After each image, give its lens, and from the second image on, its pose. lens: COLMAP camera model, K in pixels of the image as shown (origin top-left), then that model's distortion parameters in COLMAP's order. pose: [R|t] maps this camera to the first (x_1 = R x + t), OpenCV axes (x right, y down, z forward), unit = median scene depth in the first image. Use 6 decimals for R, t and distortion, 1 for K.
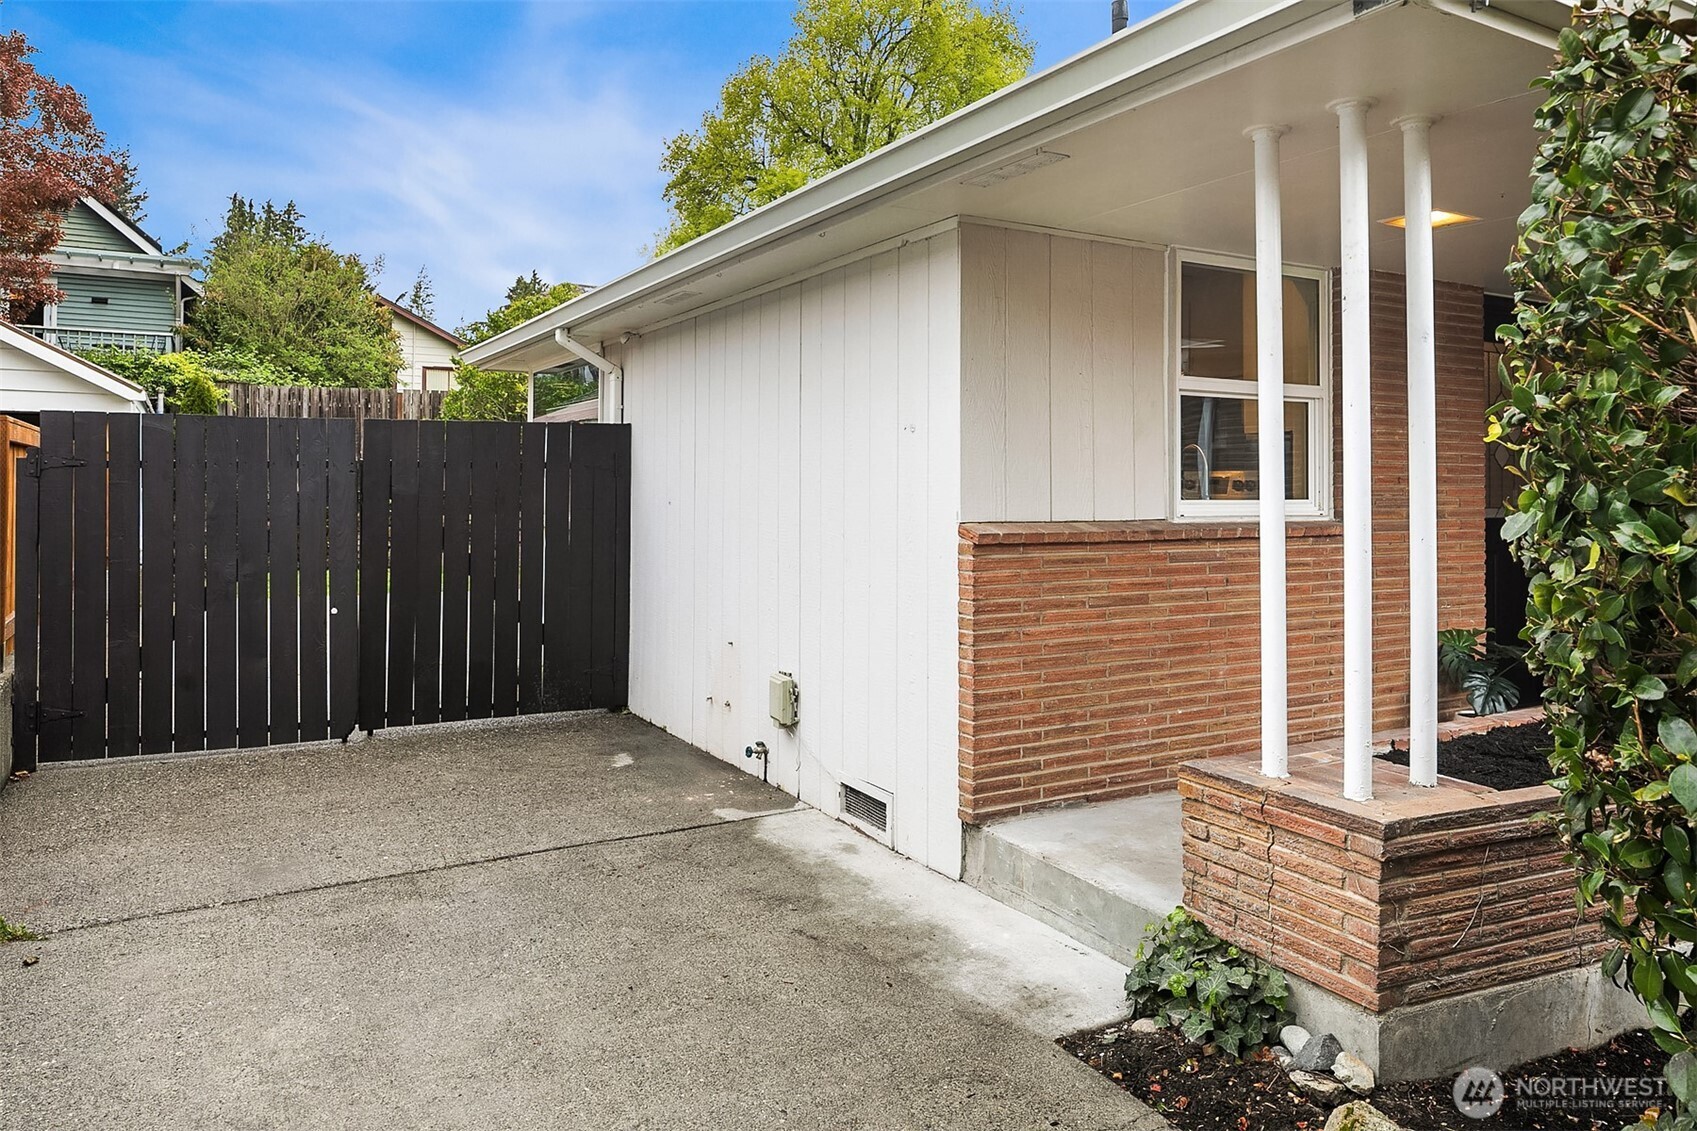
lens RADIAL K [[1162.6, 0, 854.3], [0, 1162.6, 374.8], [0, 0, 1]] dist [-0.010963, 0.002868]
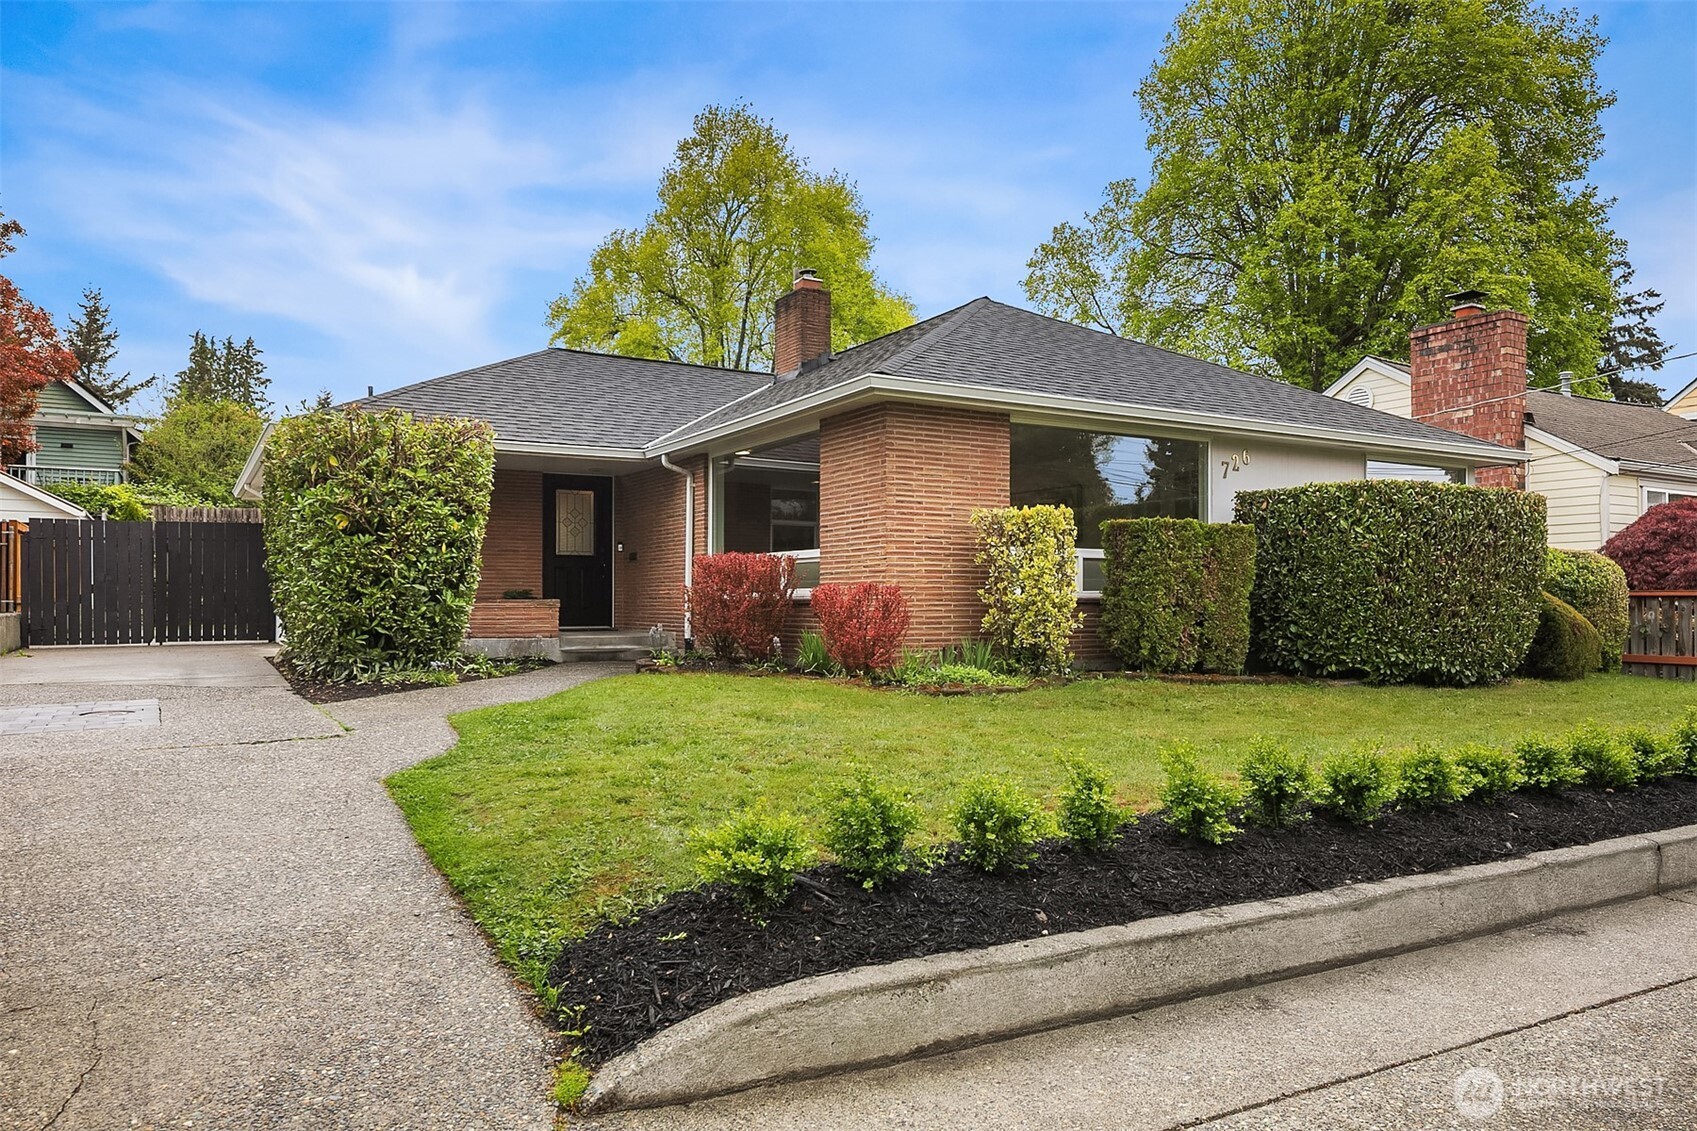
lens RADIAL K [[1162.6, 0, 854.8], [0, 1162.6, 531.3], [0, 0, 1]] dist [-0.010963, 0.002868]
pose [[0.999943, -0.004912, 0.009450, 1.946655], [0.004587, 0.999407, 0.034138, -0.034330], [-0.009612, -0.034093, 0.999372, -2.785175]]
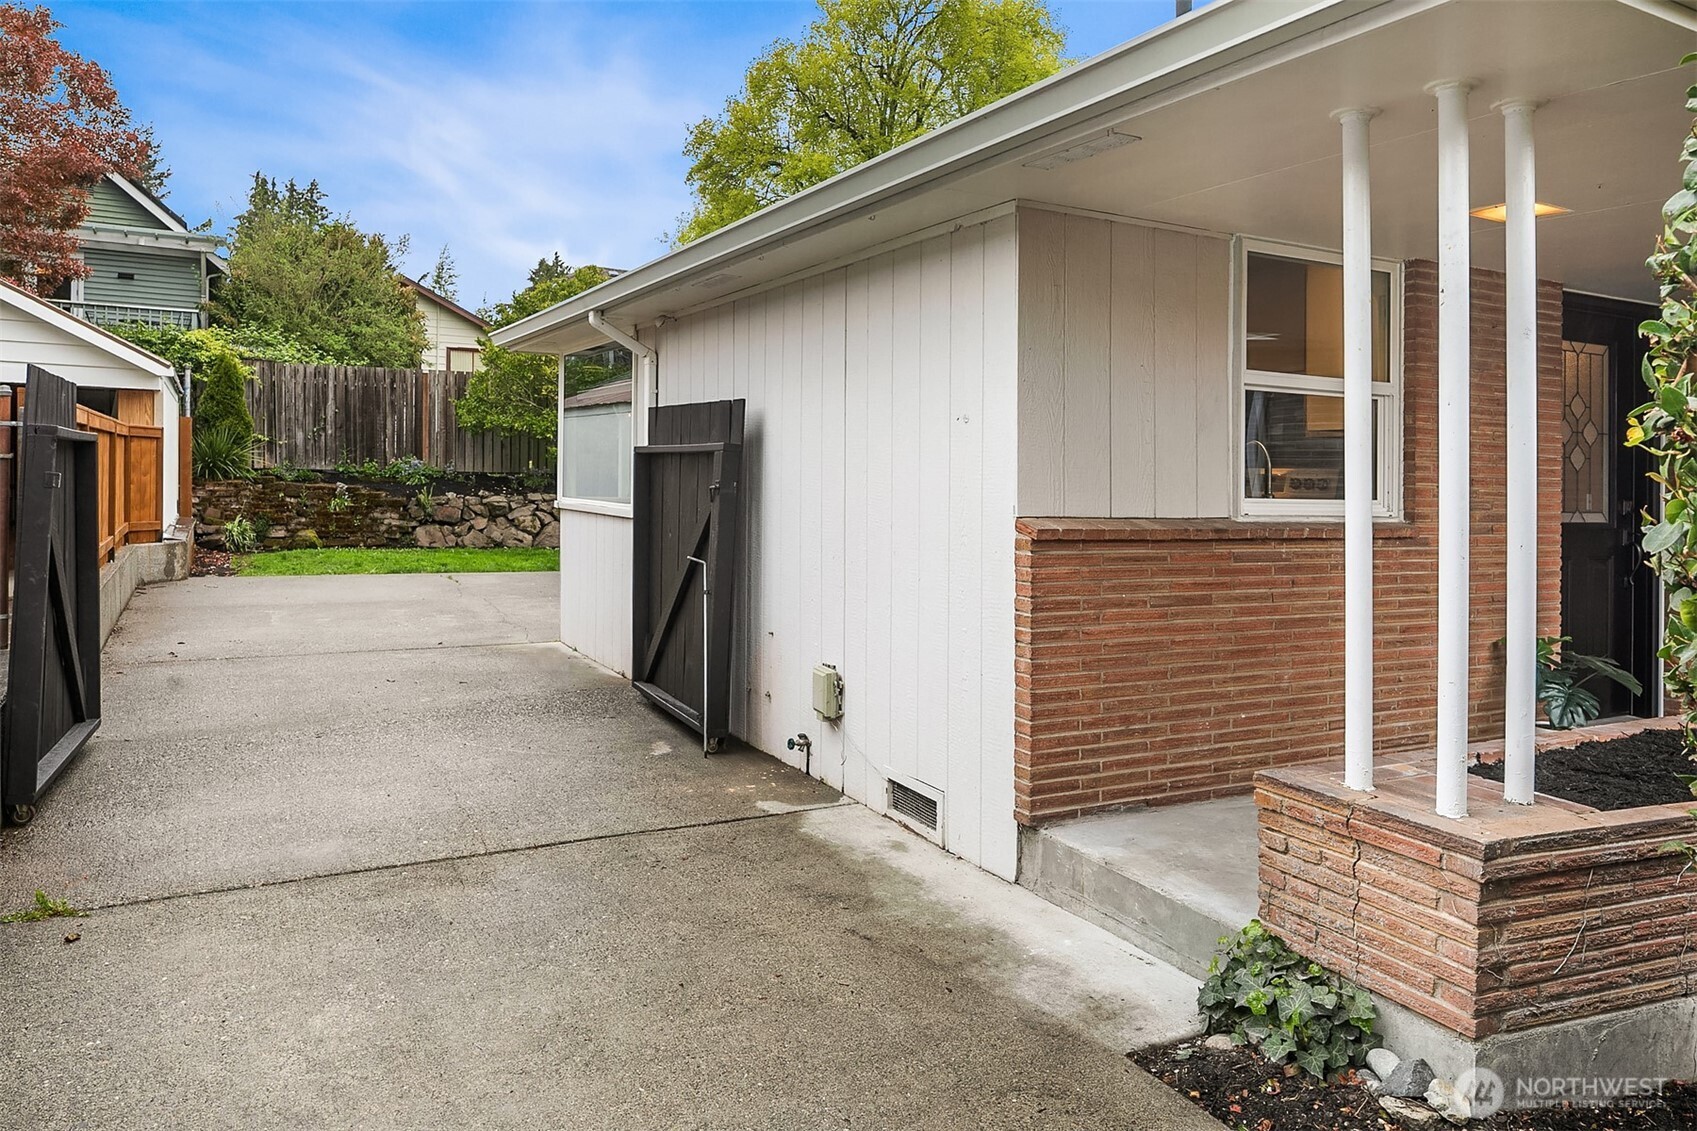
lens RADIAL K [[1162.6, 0, 852.9], [0, 1162.6, 407.4], [0, 0, 1]] dist [-0.010963, 0.002868]
pose [[0.999707, 0.018013, -0.016157, -0.032689], [-0.017383, 0.999115, 0.038314, 0.001048], [0.016832, -0.038022, 0.999135, 0.033418]]
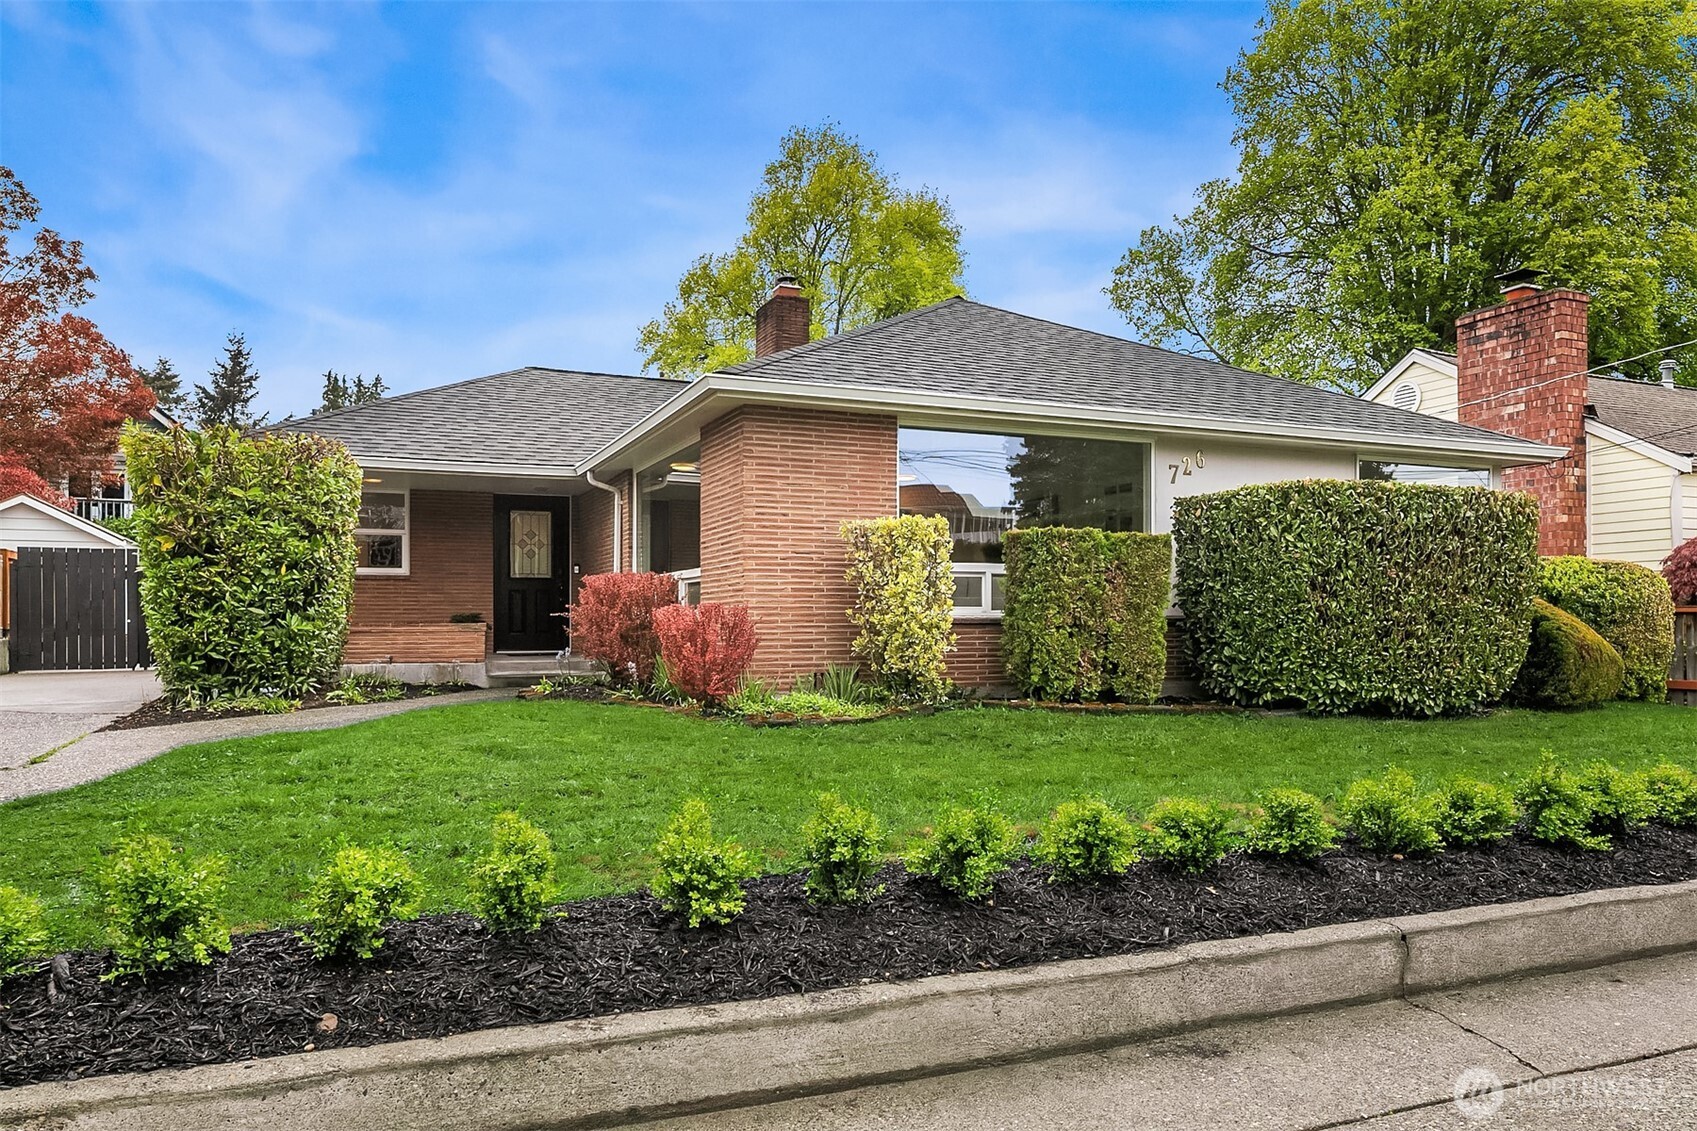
lens RADIAL K [[1162.6, 0, 844.9], [0, 1162.6, 563.5], [0, 0, 1]] dist [-0.010963, 0.002868]
pose [[0.993456, -0.016496, -0.113017, 2.582134], [0.021184, 0.998959, 0.040402, 0.001537], [0.112233, -0.042532, 0.992771, -2.503809]]
